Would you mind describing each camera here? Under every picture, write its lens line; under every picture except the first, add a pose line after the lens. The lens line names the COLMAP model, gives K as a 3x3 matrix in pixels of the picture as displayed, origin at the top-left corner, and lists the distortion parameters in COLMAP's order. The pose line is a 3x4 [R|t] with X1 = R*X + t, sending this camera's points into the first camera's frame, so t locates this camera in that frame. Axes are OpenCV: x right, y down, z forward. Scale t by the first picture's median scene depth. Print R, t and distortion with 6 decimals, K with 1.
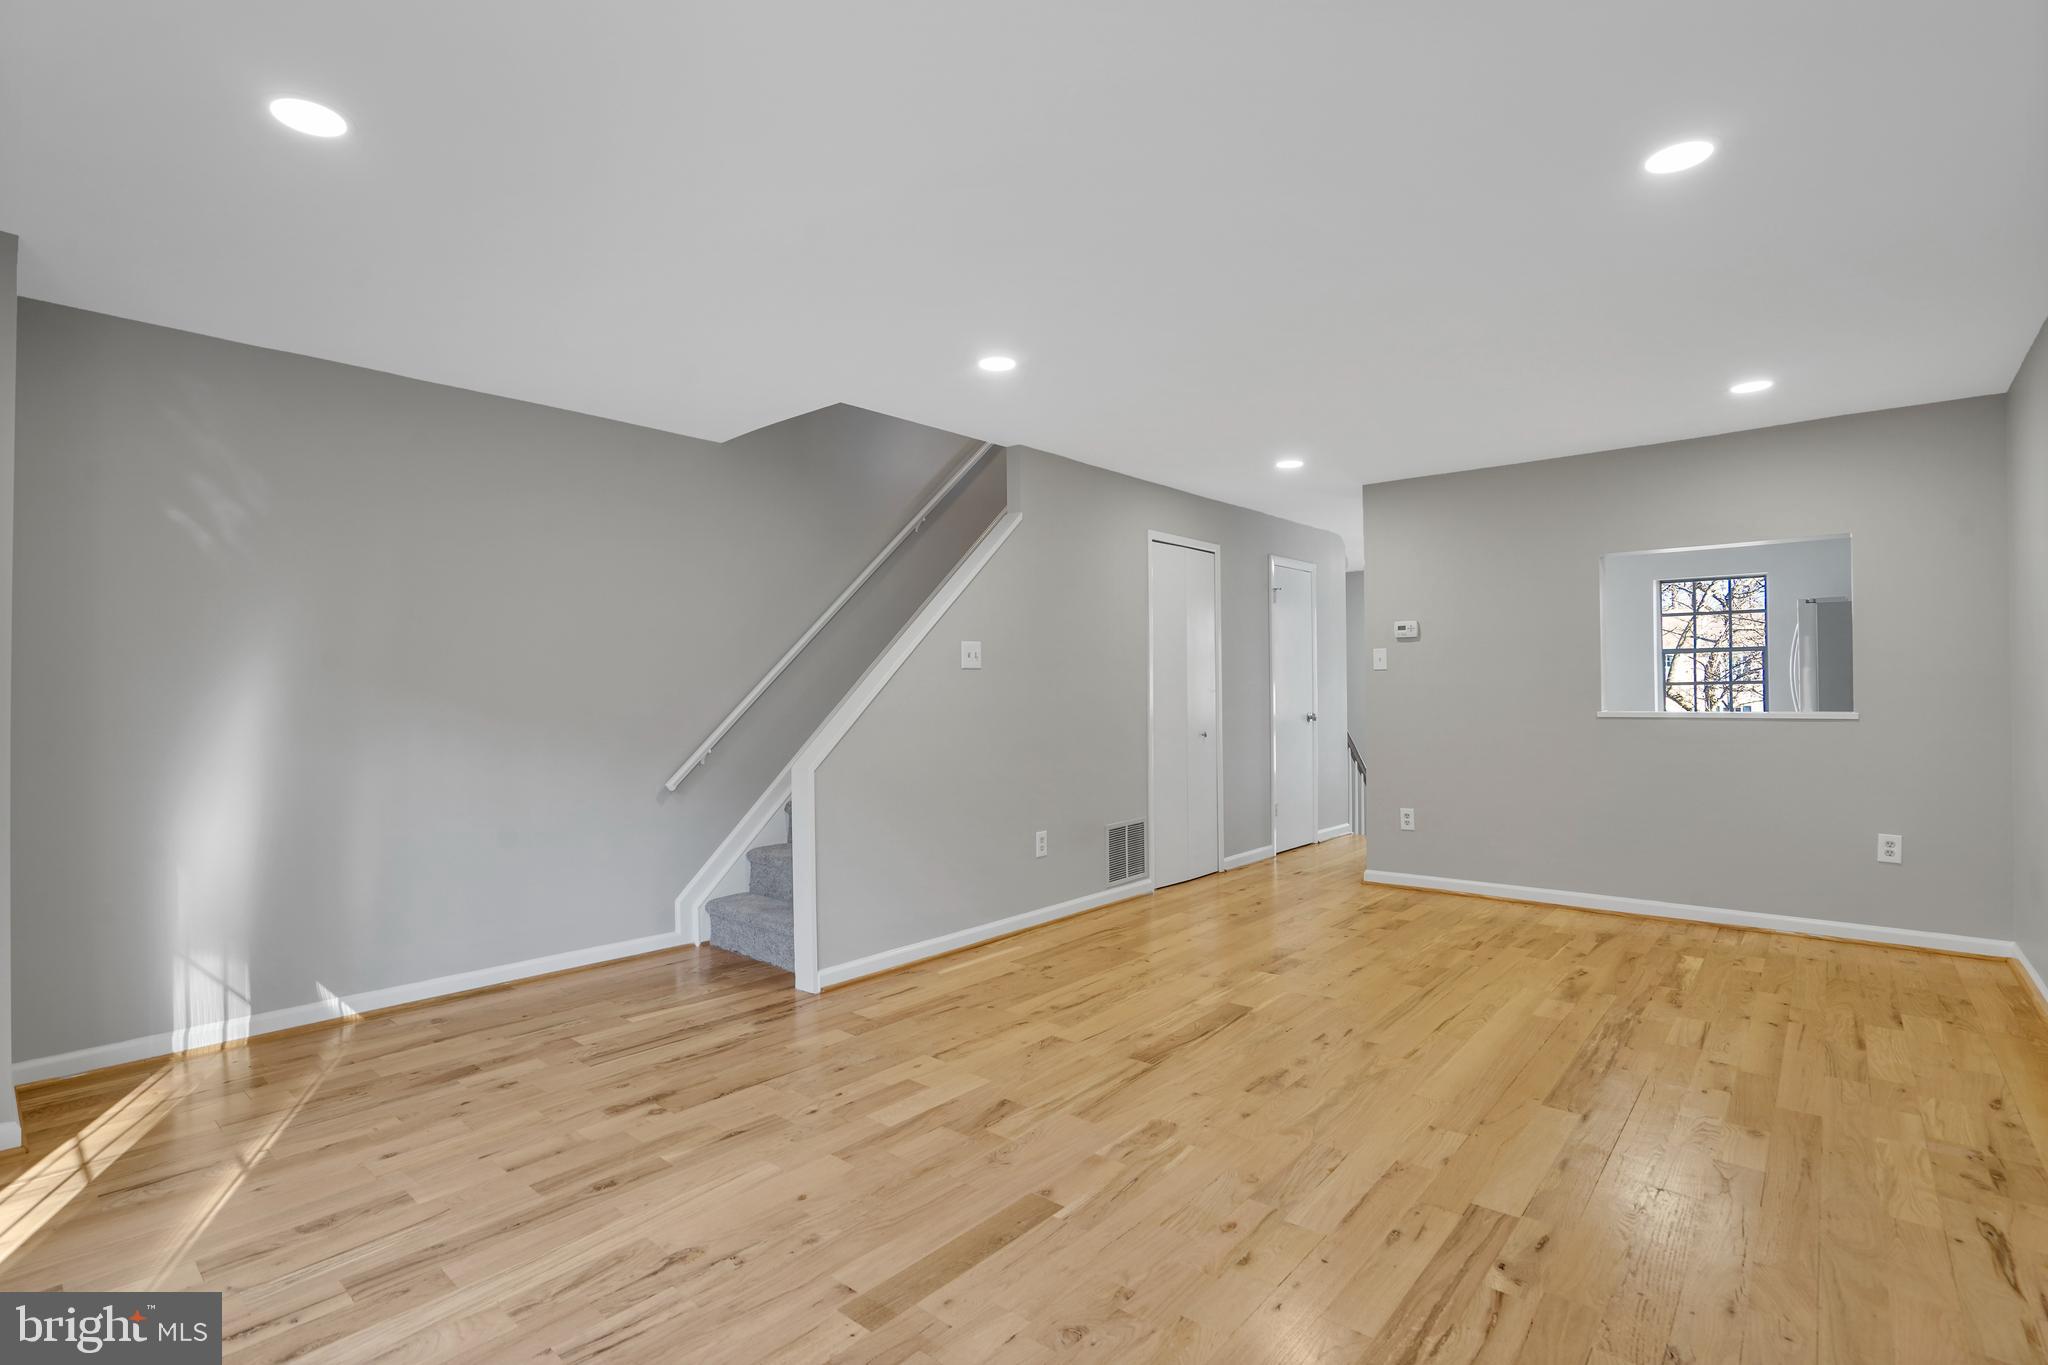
lens RADIAL K [[973.8, 0, 1015.7], [0, 973.8, 685.9], [0, 0, 1]] dist [-0.022954, 0.009473]
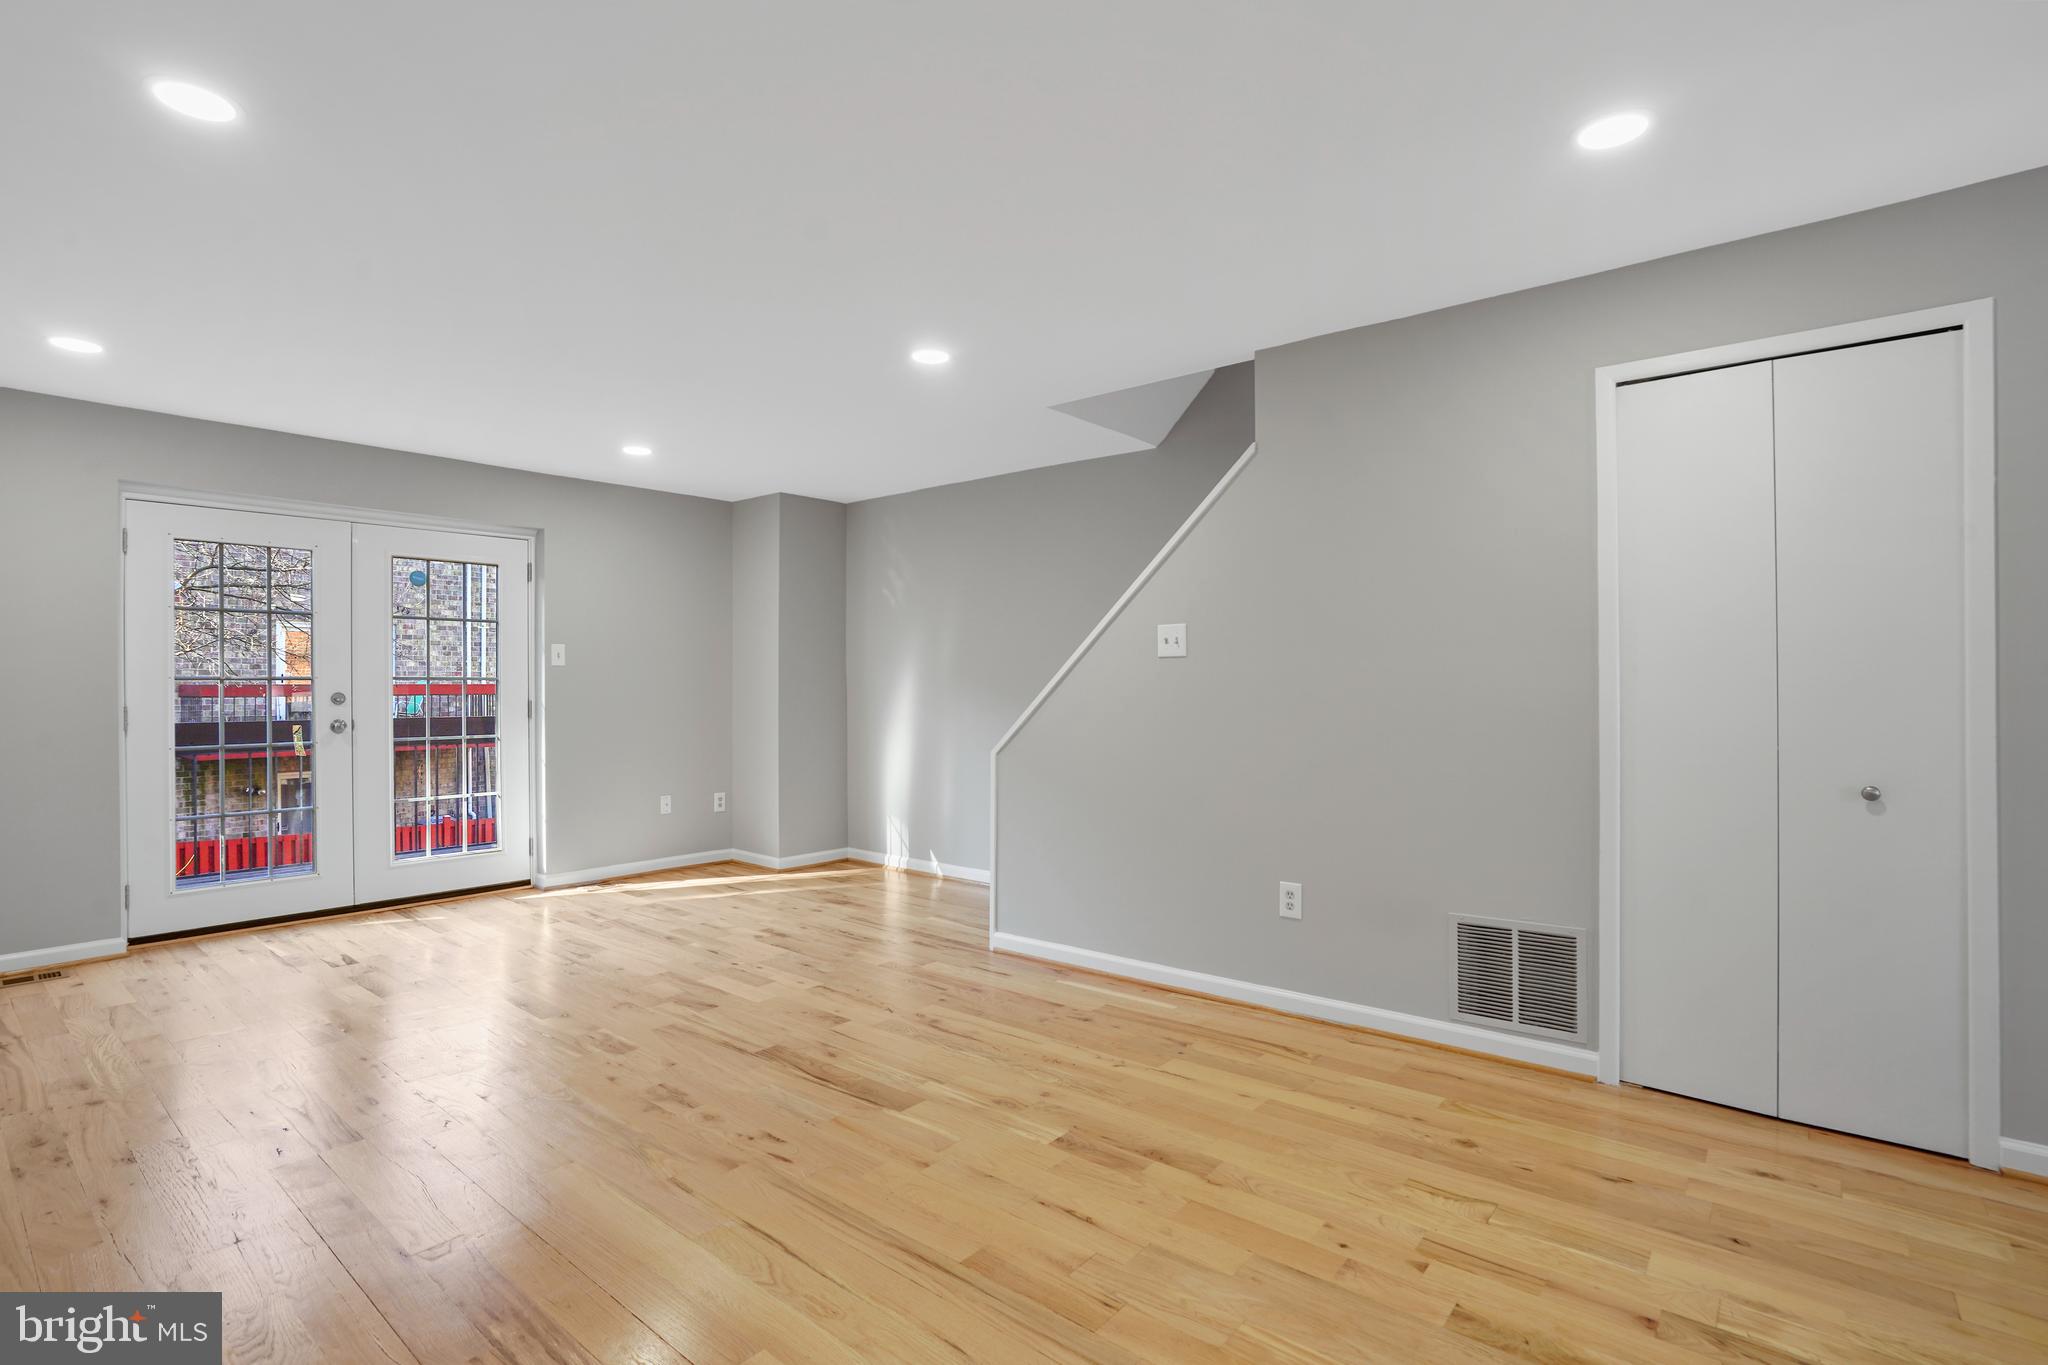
lens RADIAL K [[973.8, 0, 1026.1], [0, 973.8, 684.0], [0, 0, 1]] dist [-0.022954, 0.009473]
pose [[-0.002406, 0.000594, -0.999997, 0.973413], [0.016092, 0.999870, 0.000555, 0.003577], [0.999868, -0.016090, -0.002416, 1.084099]]
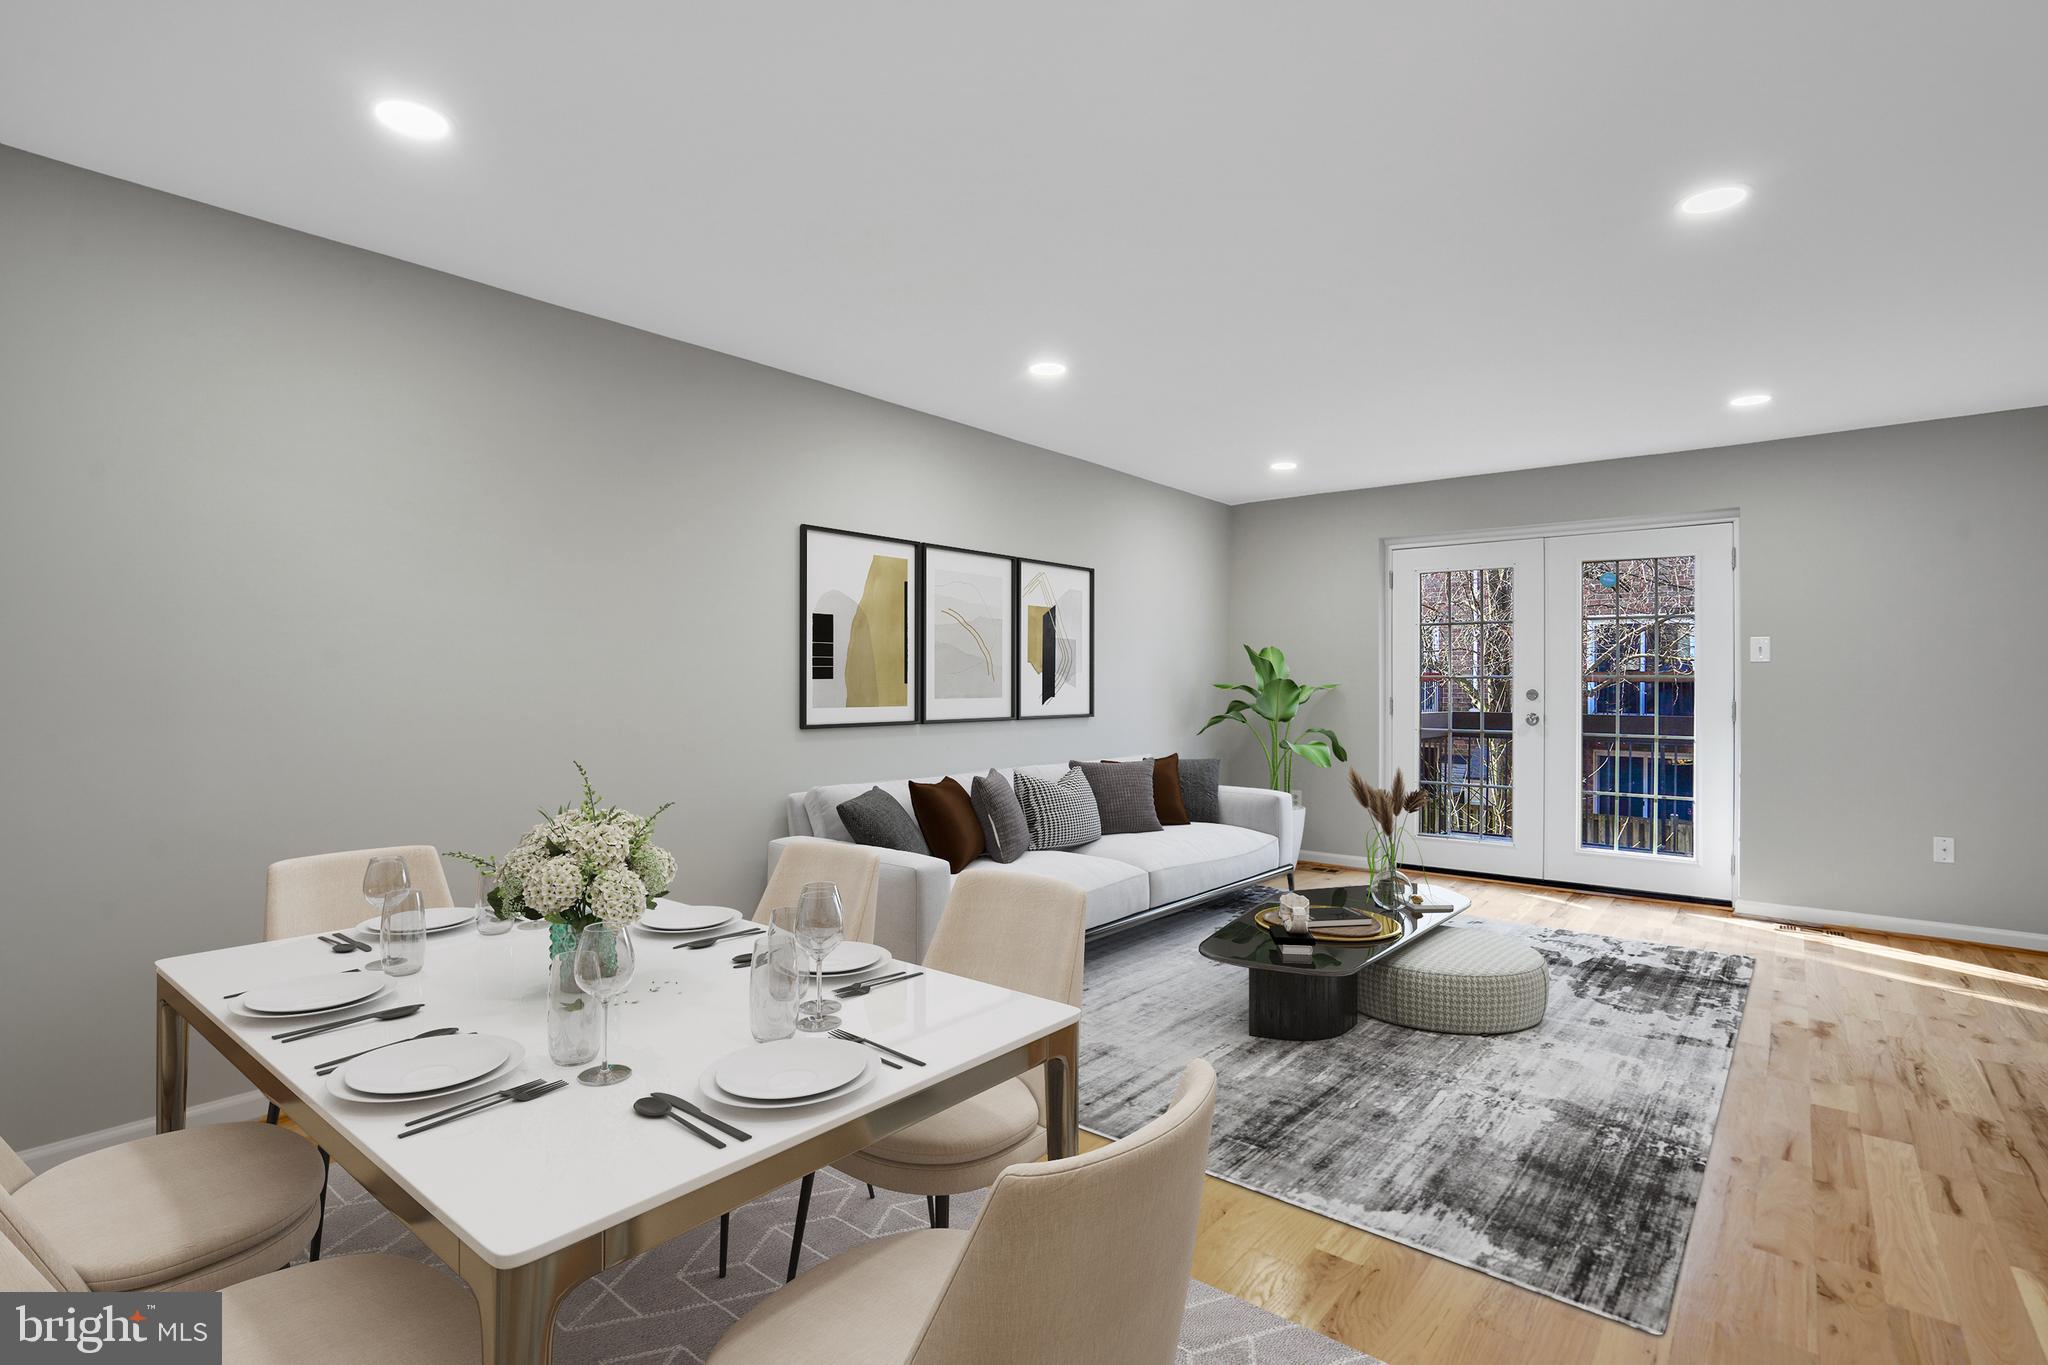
lens RADIAL K [[973.8, 0, 1026.7], [0, 973.8, 696.4], [0, 0, 1]] dist [-0.022954, 0.009473]
pose [[-0.999910, -0.002764, -0.013153, 0.462170], [-0.002719, 0.999990, -0.003416, 0.018501], [0.013162, -0.003380, -0.999908, 1.633576]]
